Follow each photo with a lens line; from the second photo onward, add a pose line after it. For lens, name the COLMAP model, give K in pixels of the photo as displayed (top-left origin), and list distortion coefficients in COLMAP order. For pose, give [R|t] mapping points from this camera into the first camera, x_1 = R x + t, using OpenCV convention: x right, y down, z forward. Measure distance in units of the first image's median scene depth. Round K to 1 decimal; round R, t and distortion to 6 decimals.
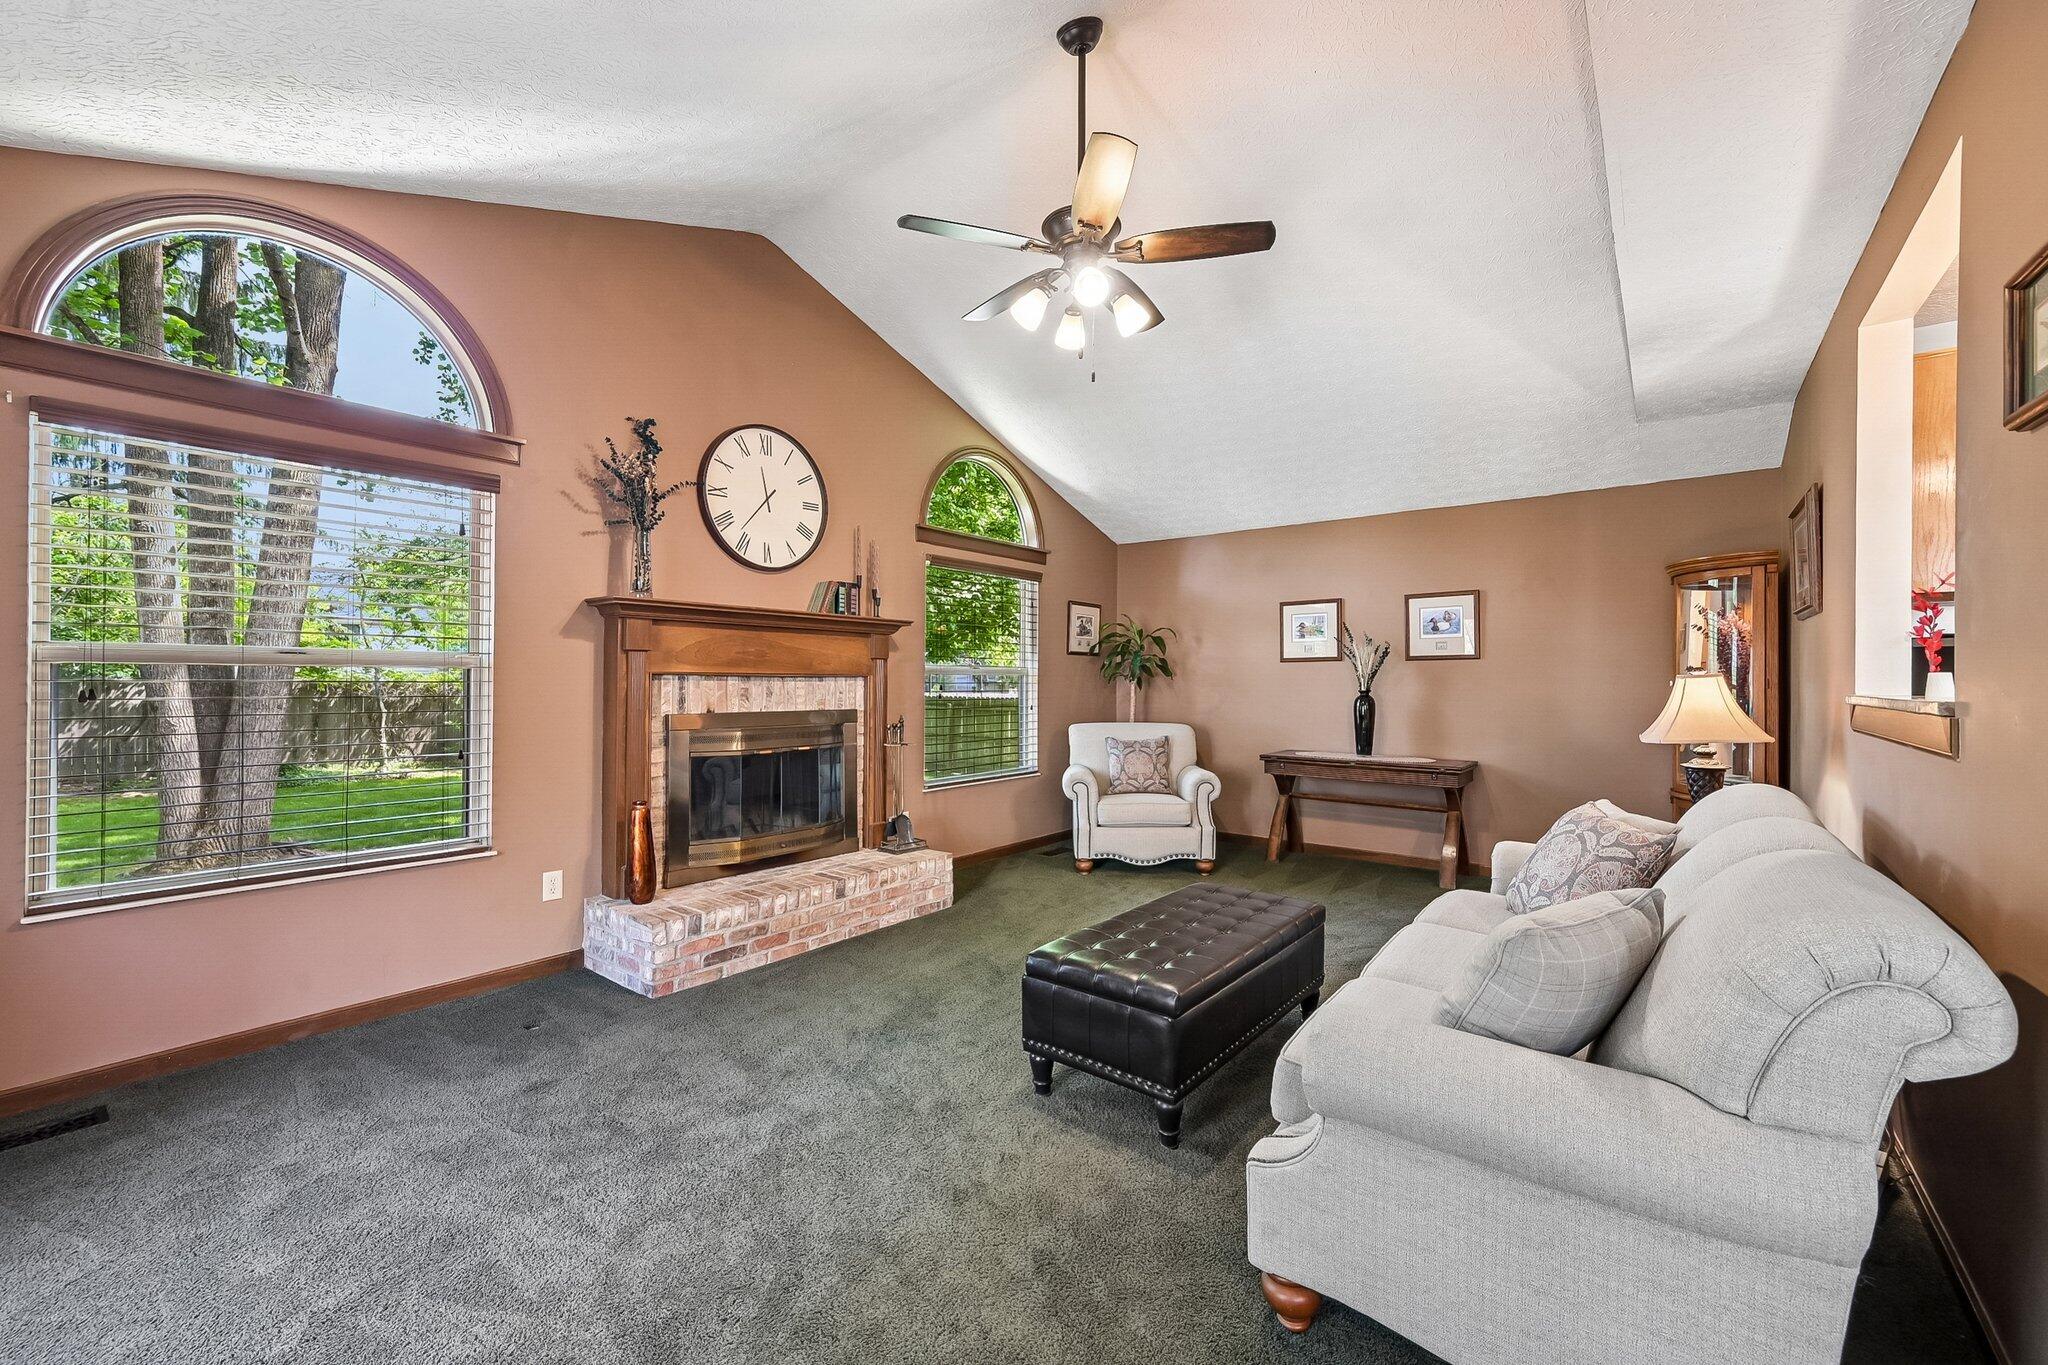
lens RADIAL K [[829.8, 0, 1016.4], [0, 829.8, 681.9], [0, 0, 1]] dist [0.003114, 0.000538]
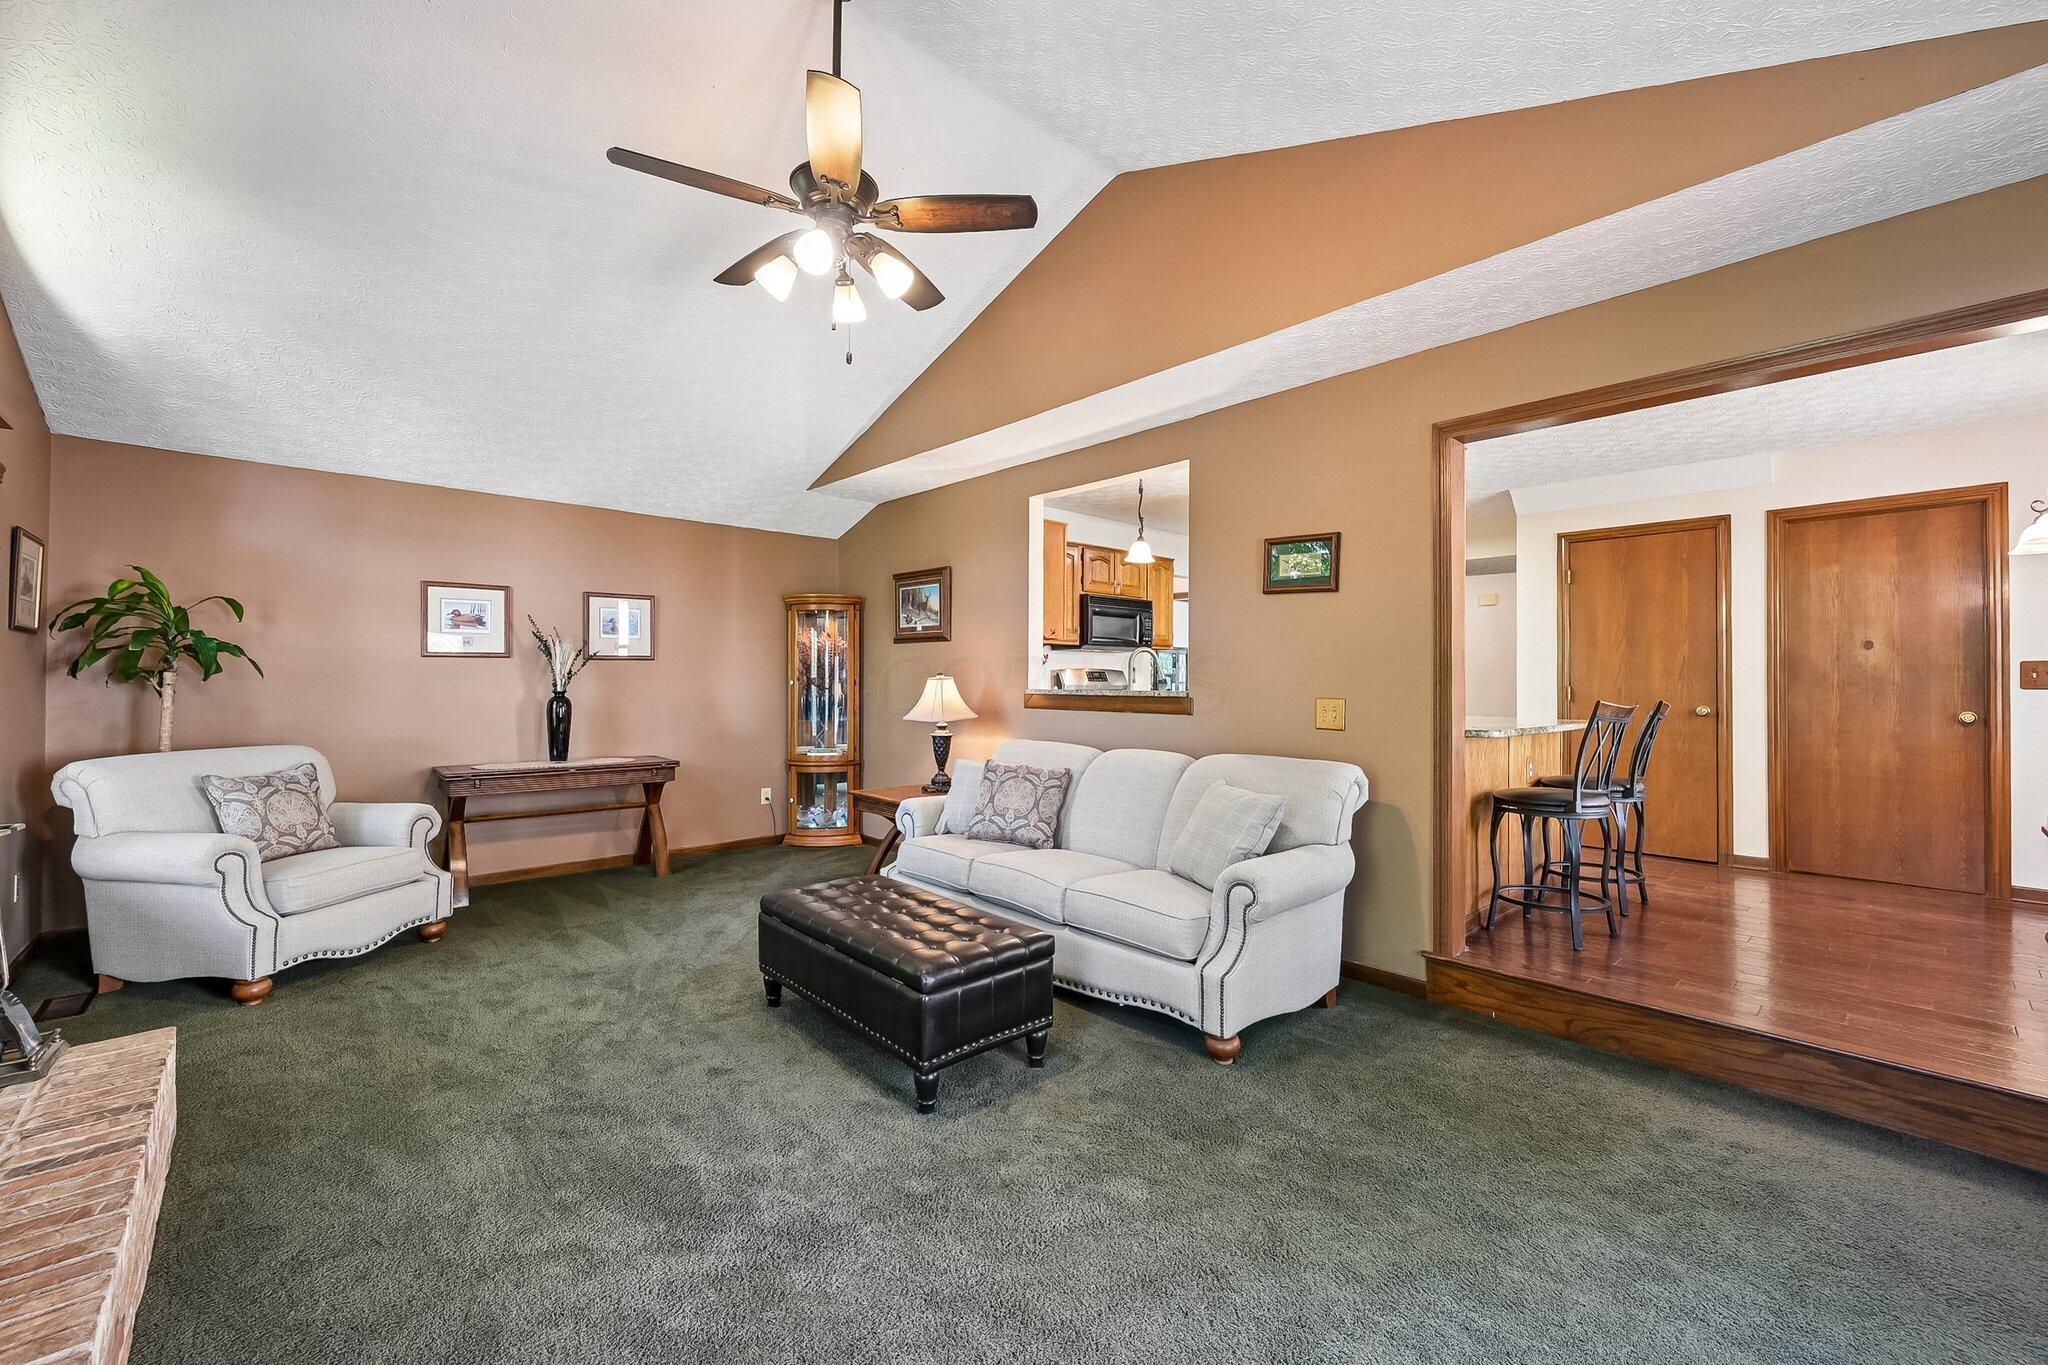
lens RADIAL K [[829.8, 0, 1039.6], [0, 829.8, 668.0], [0, 0, 1]] dist [0.003114, 0.000538]
pose [[0.142487, 0.013815, 0.989700, -0.420347], [0.002328, 0.999895, -0.014293, -0.000876], [-0.989794, 0.004341, 0.142440, 0.341593]]
